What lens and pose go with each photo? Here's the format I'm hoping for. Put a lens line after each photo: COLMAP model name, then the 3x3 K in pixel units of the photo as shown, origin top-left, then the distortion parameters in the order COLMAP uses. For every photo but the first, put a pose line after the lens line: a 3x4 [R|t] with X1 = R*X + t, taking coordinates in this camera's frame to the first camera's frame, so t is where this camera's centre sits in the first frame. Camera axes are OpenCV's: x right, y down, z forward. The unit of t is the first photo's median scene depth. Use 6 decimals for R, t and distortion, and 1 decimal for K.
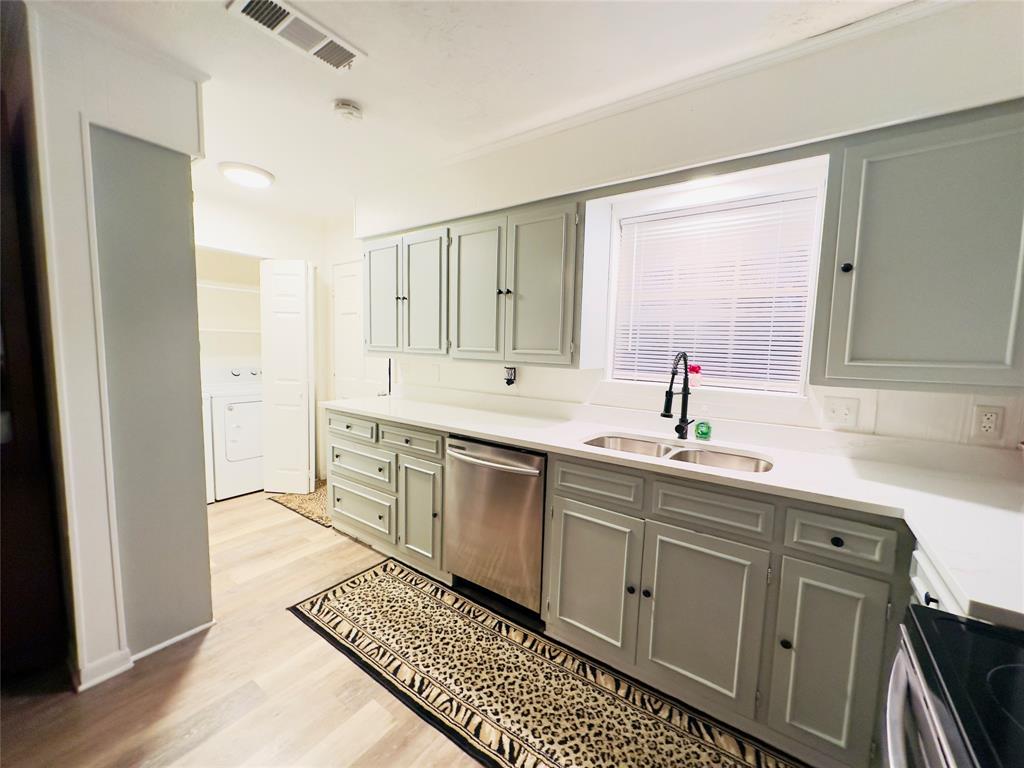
lens RADIAL K [[405.7, 0, 512.7], [0, 405.7, 384.6], [0, 0, 1]] dist [-0.001099, -0.000087]
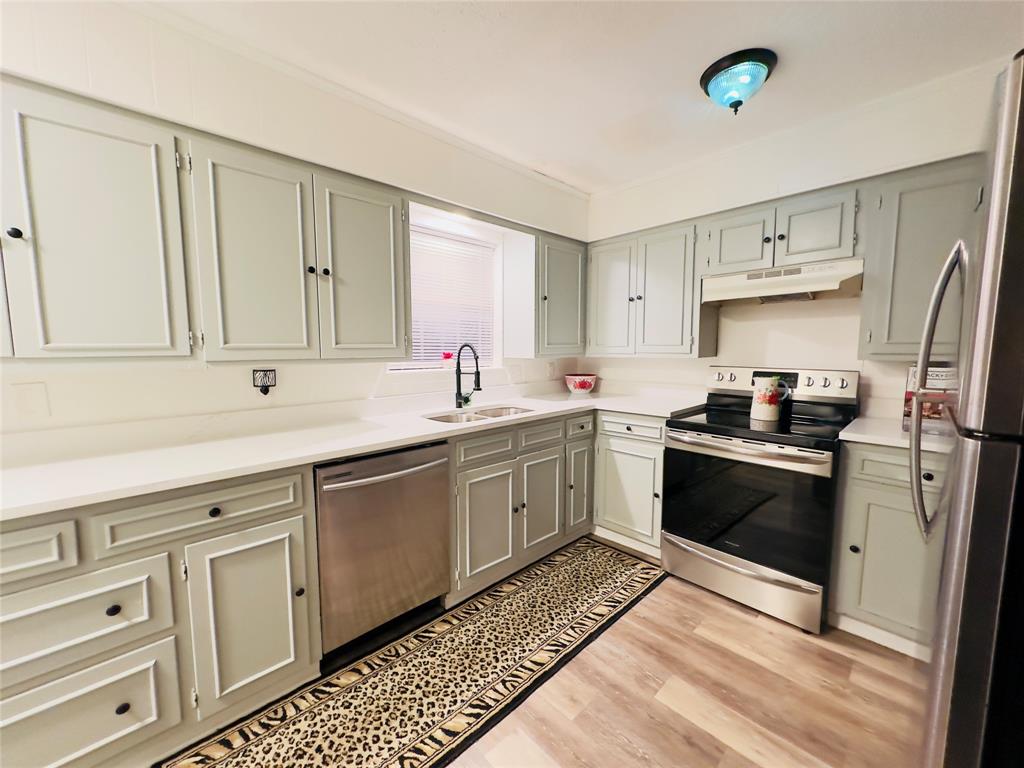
lens RADIAL K [[405.7, 0, 513.2], [0, 405.7, 382.8], [0, 0, 1]] dist [-0.001099, -0.000087]
pose [[0.189163, -0.116864, 0.974967, -0.891524], [0.098017, 0.990181, 0.099670, -0.067389], [-0.977042, 0.076709, 0.198760, 0.592032]]
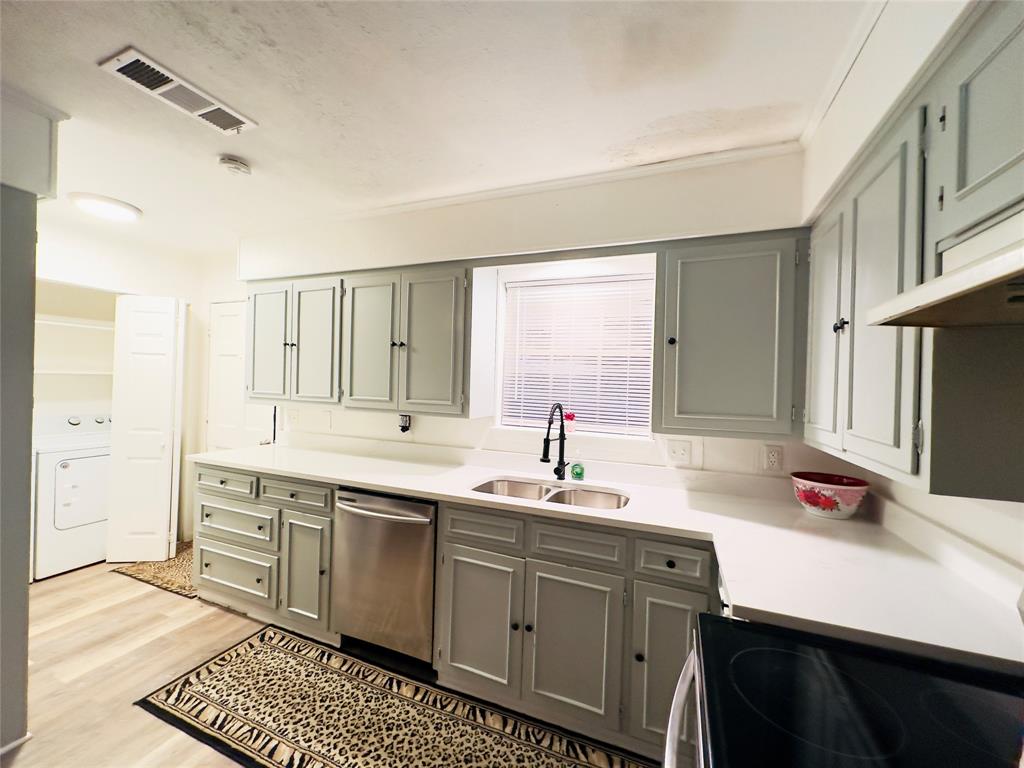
lens RADIAL K [[405.7, 0, 512.9], [0, 405.7, 384.9], [0, 0, 1]] dist [-0.001099, -0.000087]
pose [[0.972780, 0.000360, 0.231731, 0.030007], [0.018470, 0.996697, -0.079084, -0.044063], [-0.230994, 0.081211, 0.969560, -0.084991]]
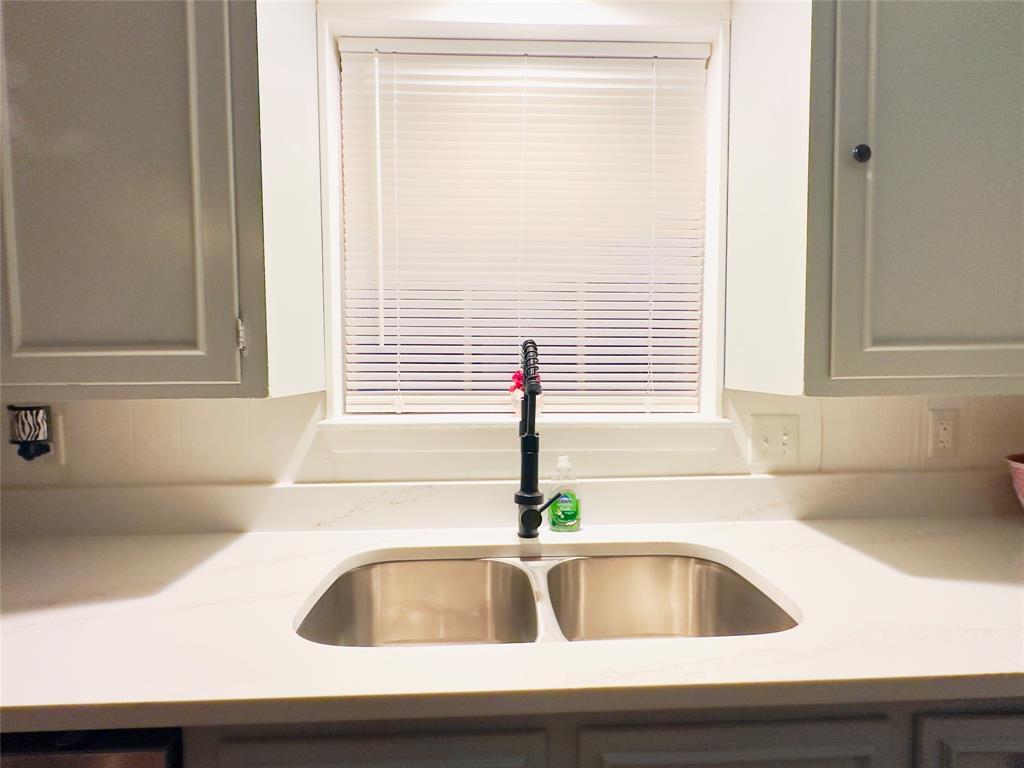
lens RADIAL K [[525.0, 0, 509.0], [0, 525.0, 386.8], [0, 0, 1]] dist [0.003099, 0.001845]
pose [[0.796563, -0.062751, 0.601290, 0.066685], [0.084907, 0.996353, -0.008501, -0.029707], [-0.598564, 0.057826, 0.798986, 0.572959]]
